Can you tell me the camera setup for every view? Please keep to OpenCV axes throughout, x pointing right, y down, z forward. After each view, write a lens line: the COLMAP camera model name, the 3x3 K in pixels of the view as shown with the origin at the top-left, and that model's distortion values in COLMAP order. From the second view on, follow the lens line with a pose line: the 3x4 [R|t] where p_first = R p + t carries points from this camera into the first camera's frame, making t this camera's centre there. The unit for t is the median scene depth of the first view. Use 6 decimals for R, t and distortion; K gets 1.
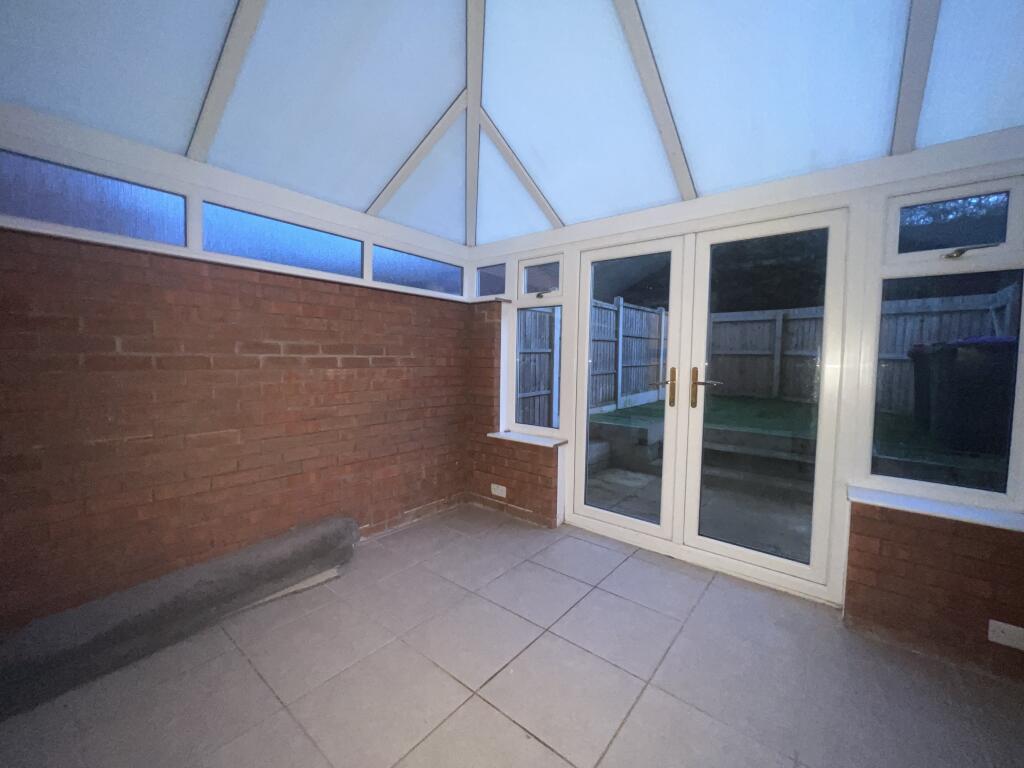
lens RADIAL K [[409.2, 0, 512.3], [0, 409.2, 381.4], [0, 0, 1]] dist [0.003426, -0.000071]
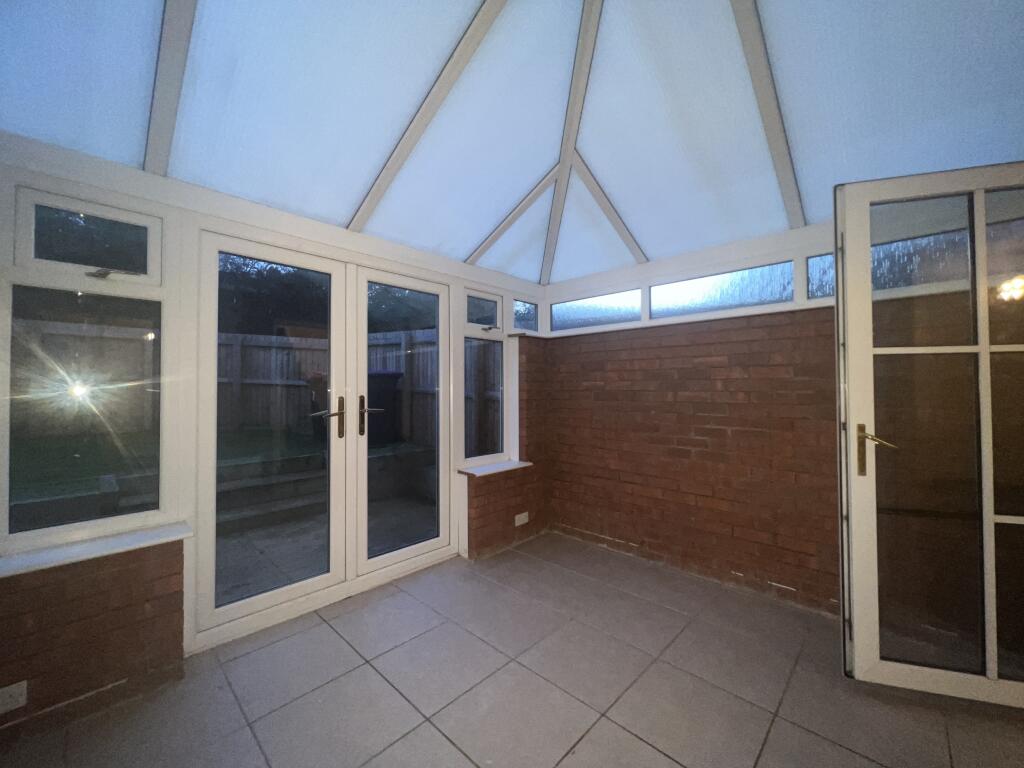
lens RADIAL K [[409.2, 0, 510.4], [0, 409.2, 380.1], [0, 0, 1]] dist [0.003426, -0.000071]
pose [[0.088475, 0.001911, 0.996077, -0.230191], [0.059474, 0.998204, -0.007198, -0.018029], [-0.994301, 0.059877, 0.088202, 0.229392]]
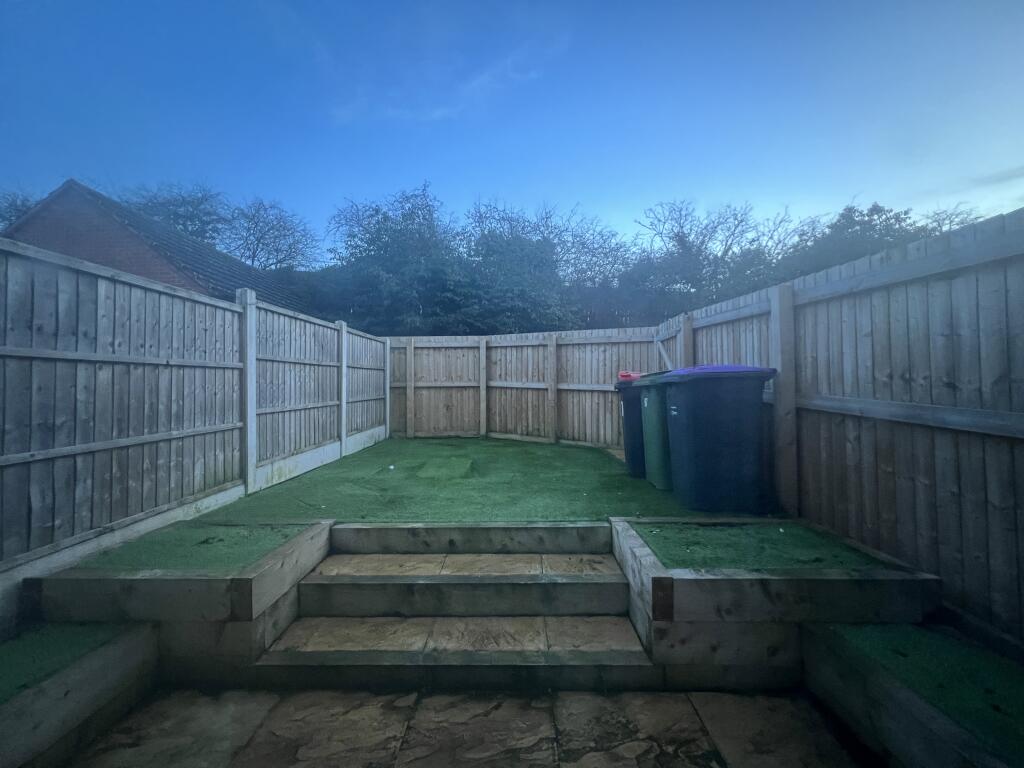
lens RADIAL K [[409.2, 0, 510.0], [0, 409.2, 384.7], [0, 0, 1]] dist [0.003426, -0.000071]
pose [[0.790299, -0.015053, 0.612537, 0.228942], [0.055077, 0.997396, -0.046551, -0.035743], [-0.610242, 0.070526, 0.789070, 0.401421]]
